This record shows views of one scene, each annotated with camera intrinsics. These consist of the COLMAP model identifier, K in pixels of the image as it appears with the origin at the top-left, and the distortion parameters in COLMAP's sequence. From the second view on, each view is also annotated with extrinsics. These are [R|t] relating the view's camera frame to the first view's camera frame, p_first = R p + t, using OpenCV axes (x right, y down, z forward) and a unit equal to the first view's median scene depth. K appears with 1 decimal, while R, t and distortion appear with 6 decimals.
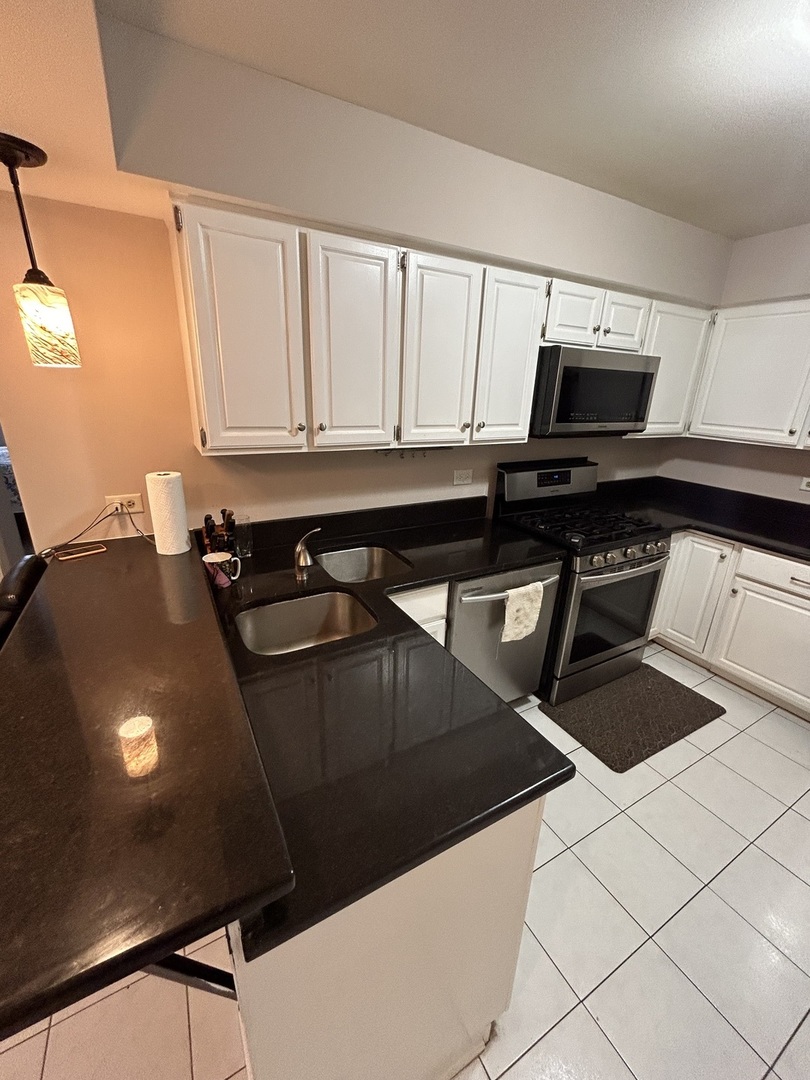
lens RADIAL K [[435.0, 0, 404.7], [0, 435.0, 540.0], [0, 0, 1]] dist [-0.002911, 0.000651]
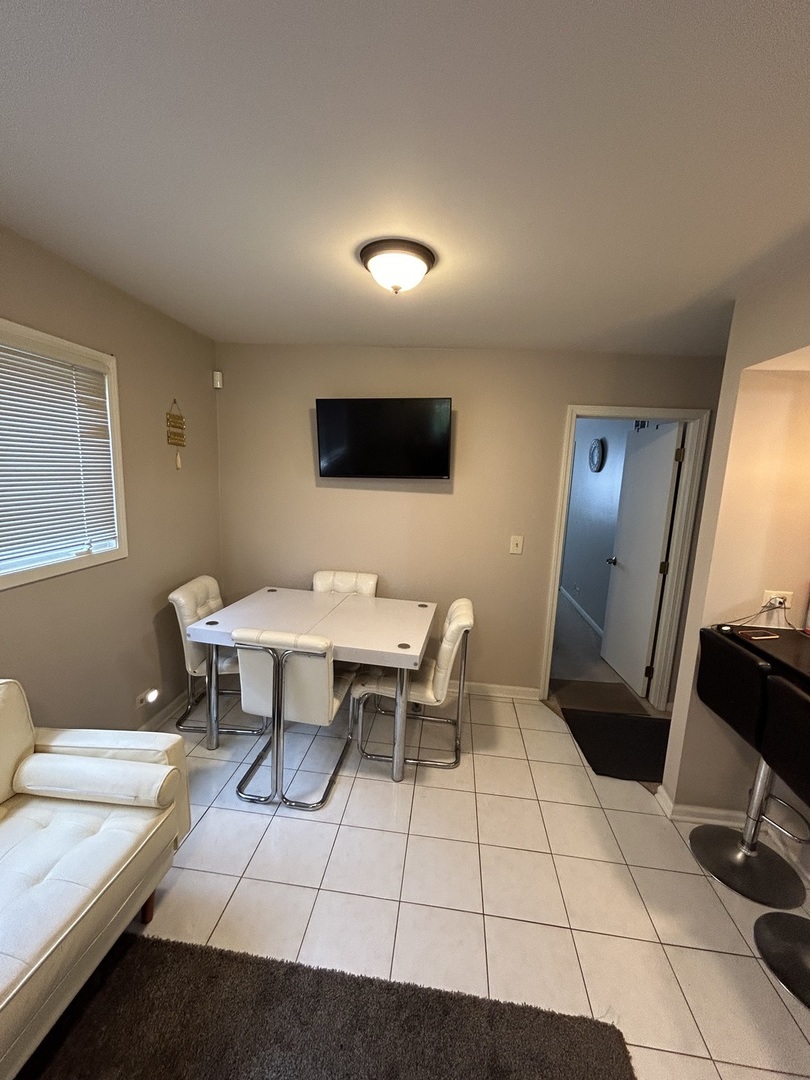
lens RADIAL K [[435.0, 0, 405.1], [0, 435.0, 537.8], [0, 0, 1]] dist [-0.002911, 0.000651]
pose [[0.812403, 0.093347, -0.575576, -0.725228], [-0.207828, 0.968630, -0.136249, 0.111810], [0.544801, 0.230310, 0.806318, -0.474397]]
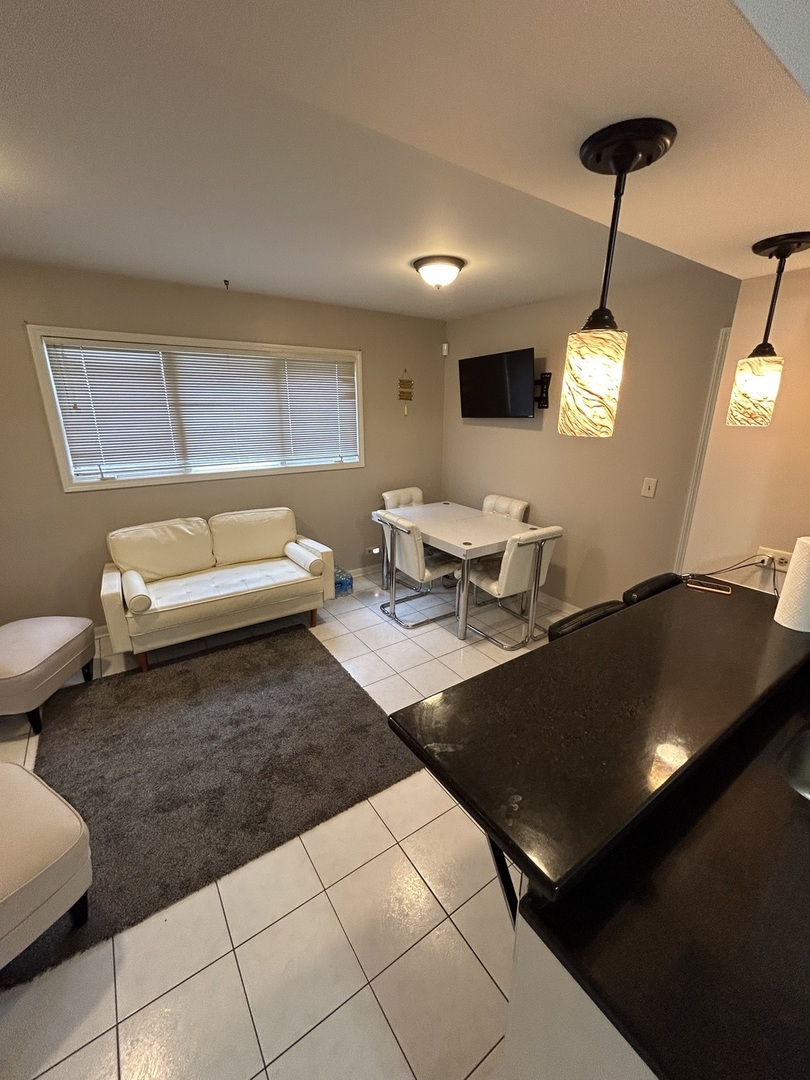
lens RADIAL K [[435.0, 0, 401.2], [0, 435.0, 538.7], [0, 0, 1]] dist [-0.002911, 0.000651]
pose [[0.082486, 0.260130, -0.962044, 0.175457], [-0.329472, 0.918172, 0.220019, -0.056120], [0.940555, 0.298818, 0.161442, 0.046651]]
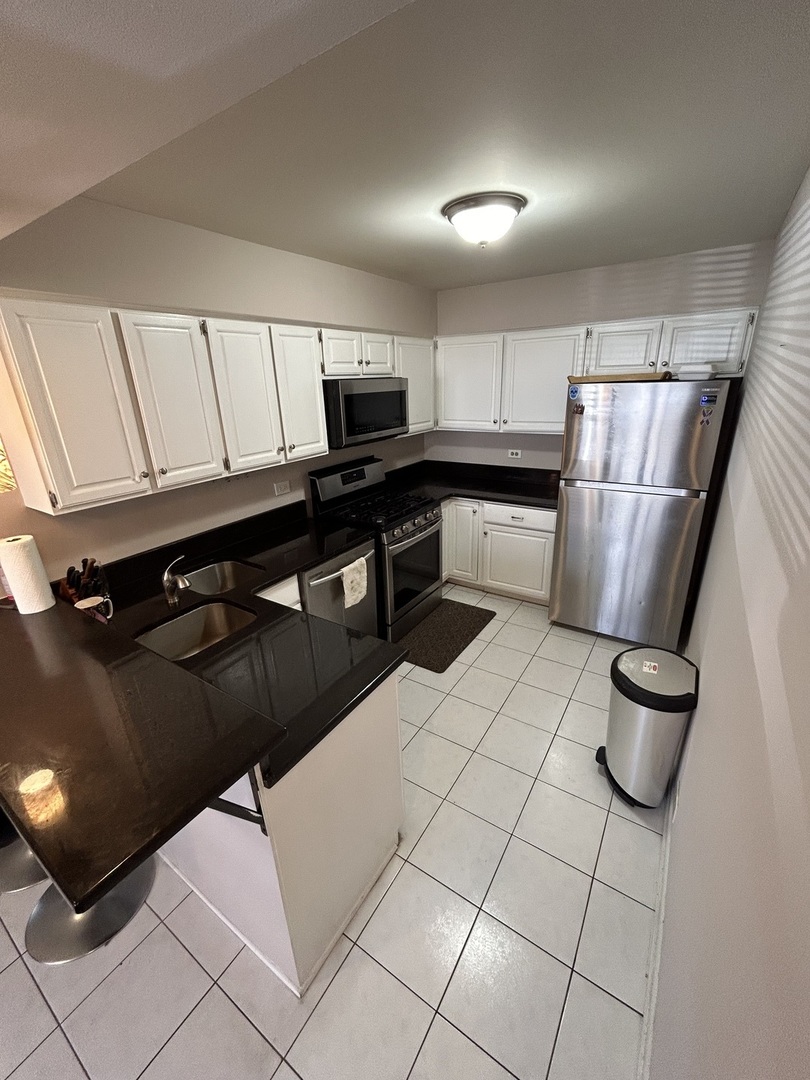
lens RADIAL K [[435.0, 0, 405.2], [0, 435.0, 539.3], [0, 0, 1]] dist [-0.002911, 0.000651]
pose [[0.884790, -0.216326, 0.412735, -0.120500], [0.208763, 0.975873, 0.063952, -0.017061], [-0.416611, 0.029580, 0.908604, -0.293128]]
